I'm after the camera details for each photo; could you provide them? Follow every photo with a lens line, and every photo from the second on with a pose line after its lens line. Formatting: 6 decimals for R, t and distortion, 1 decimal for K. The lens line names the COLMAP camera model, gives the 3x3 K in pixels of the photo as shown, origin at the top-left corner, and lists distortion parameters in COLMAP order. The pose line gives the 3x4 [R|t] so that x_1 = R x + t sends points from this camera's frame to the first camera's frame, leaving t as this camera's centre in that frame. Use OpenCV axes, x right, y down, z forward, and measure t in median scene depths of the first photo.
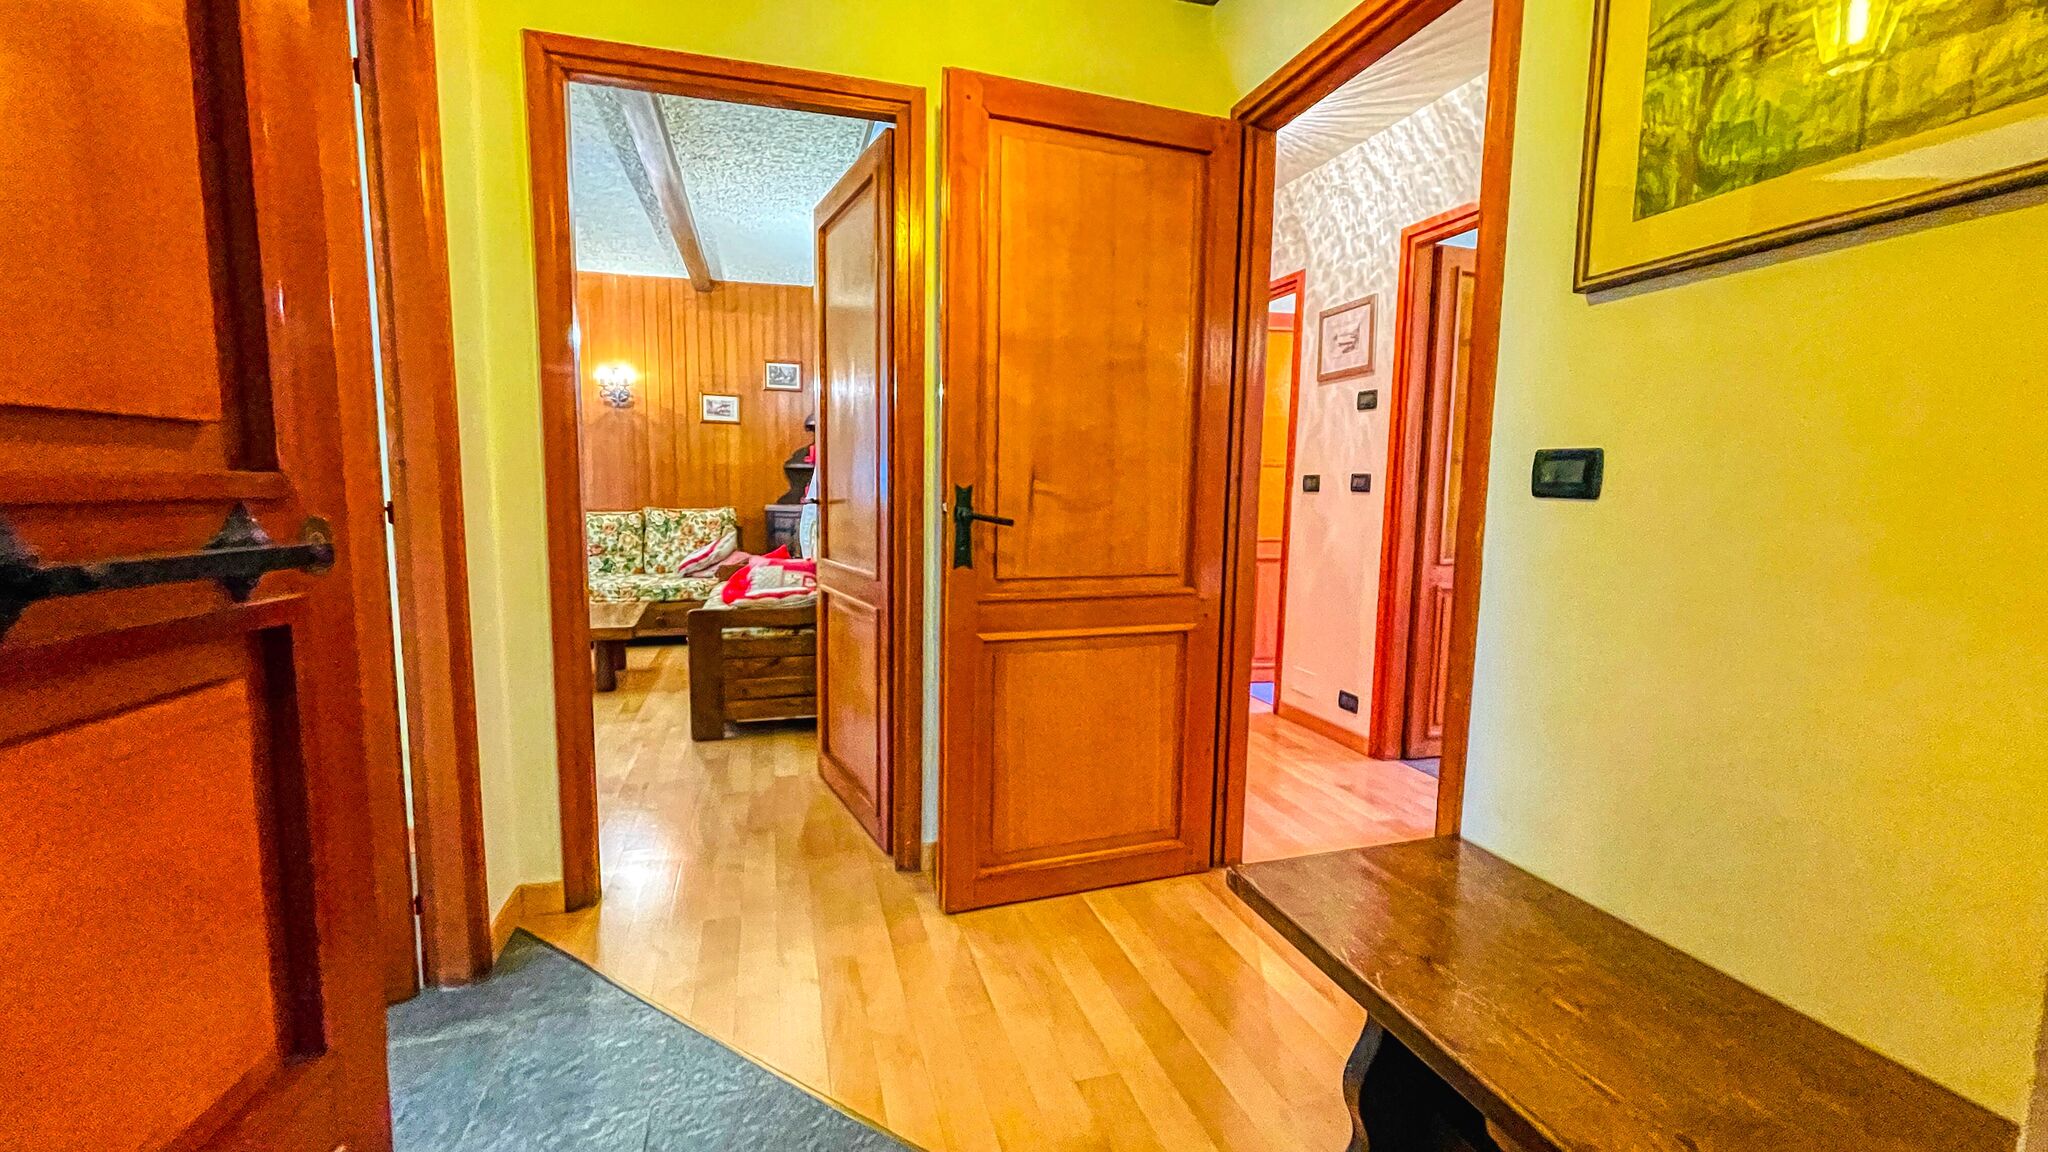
lens RADIAL K [[823.6, 0, 1019.8], [0, 823.6, 574.0], [0, 0, 1]] dist [-0.003413, 0.000171]
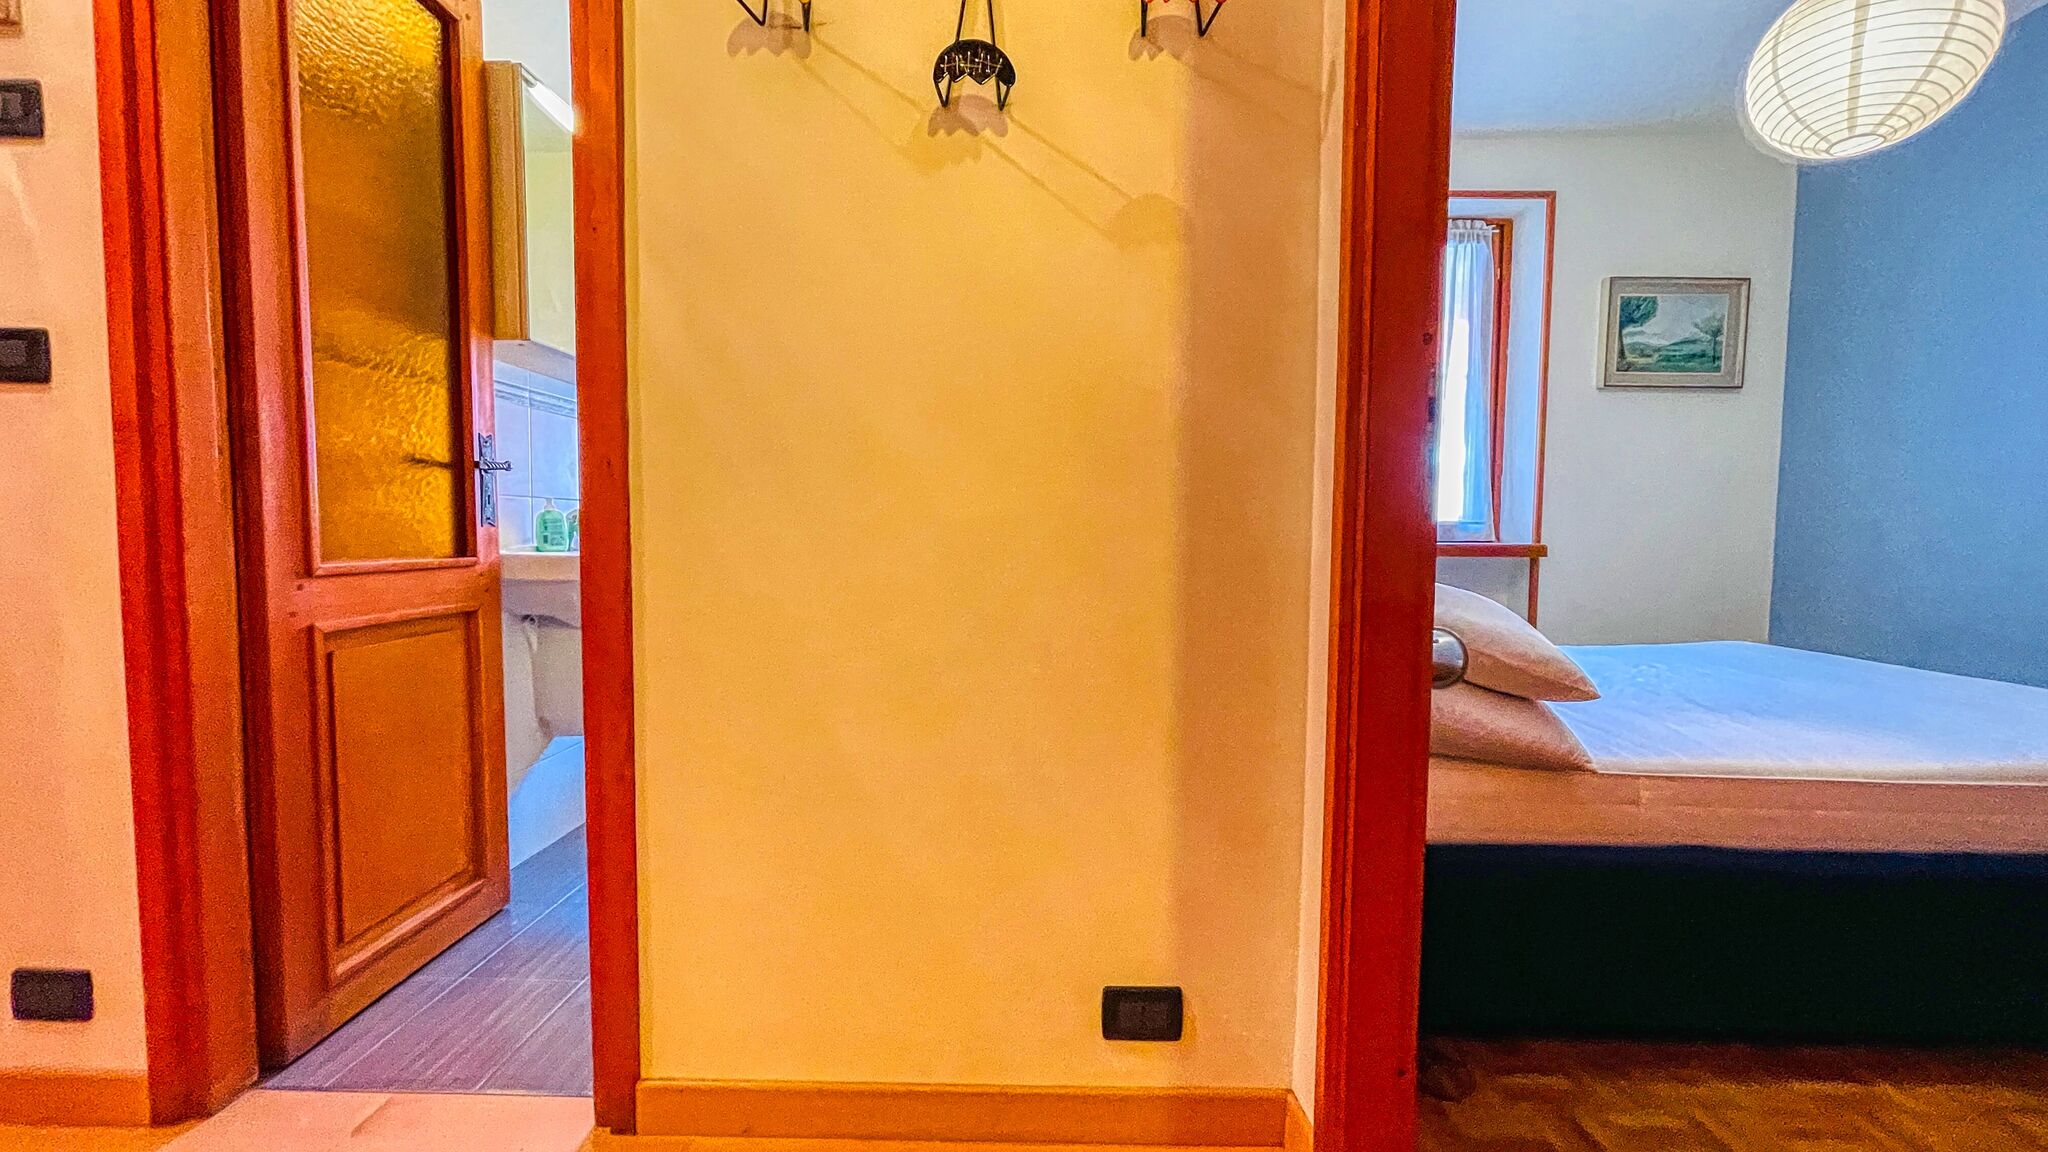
lens RADIAL K [[823.6, 0, 1019.8], [0, 823.6, 574.0], [0, 0, 1]] dist [-0.003413, 0.000171]
pose [[0.297911, -0.066723, 0.952259, 0.210325], [0.100636, 0.994191, 0.038177, 0.007287], [-0.949274, 0.084458, 0.302895, 0.509636]]
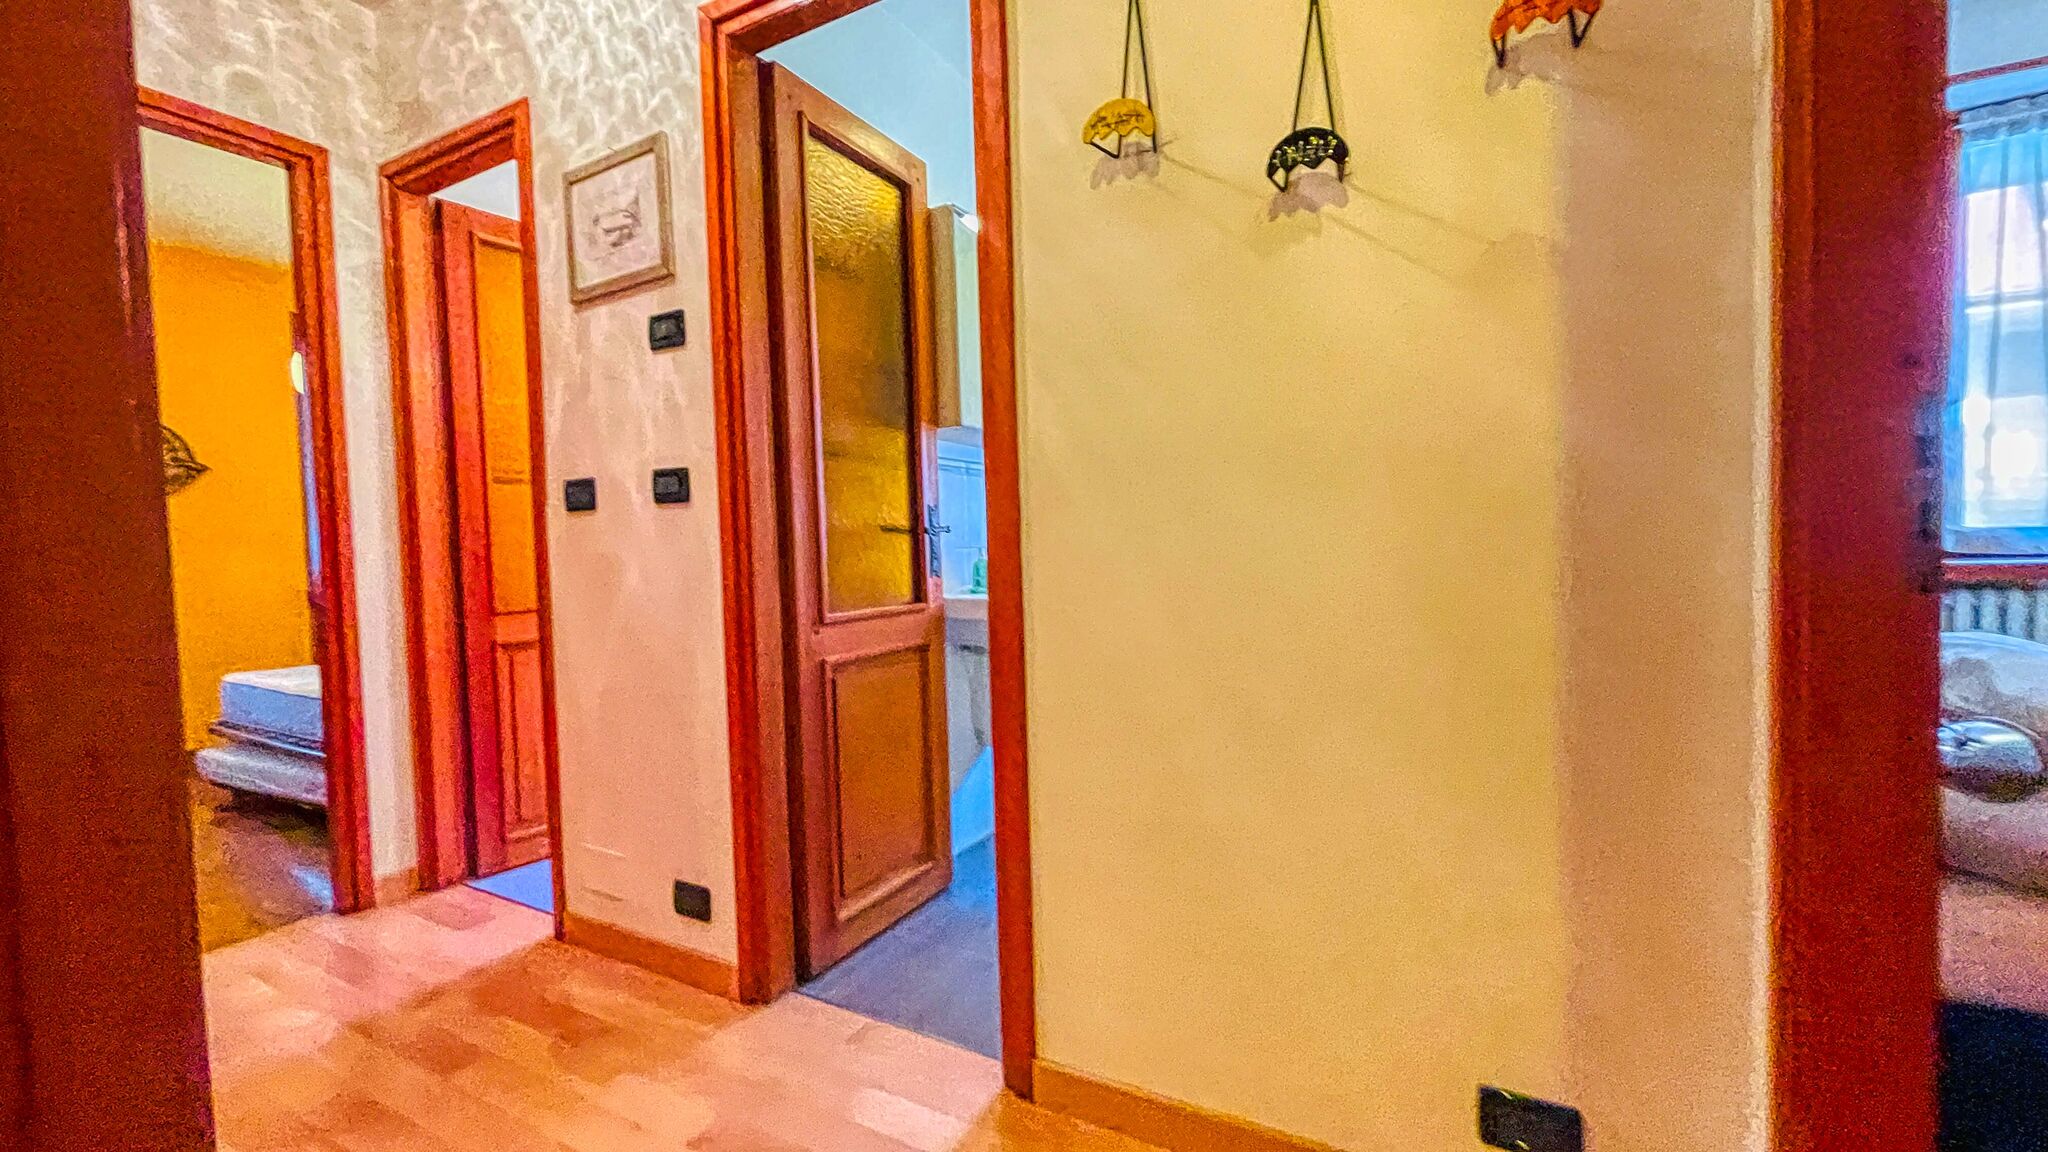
lens RADIAL K [[823.6, 0, 1019.8], [0, 823.6, 574.0], [0, 0, 1]] dist [-0.003413, 0.000171]
pose [[0.712417, -0.063738, 0.698856, 0.200195], [0.117188, 0.992688, -0.028926, -0.012438], [-0.691902, 0.102505, 0.714678, 0.472378]]
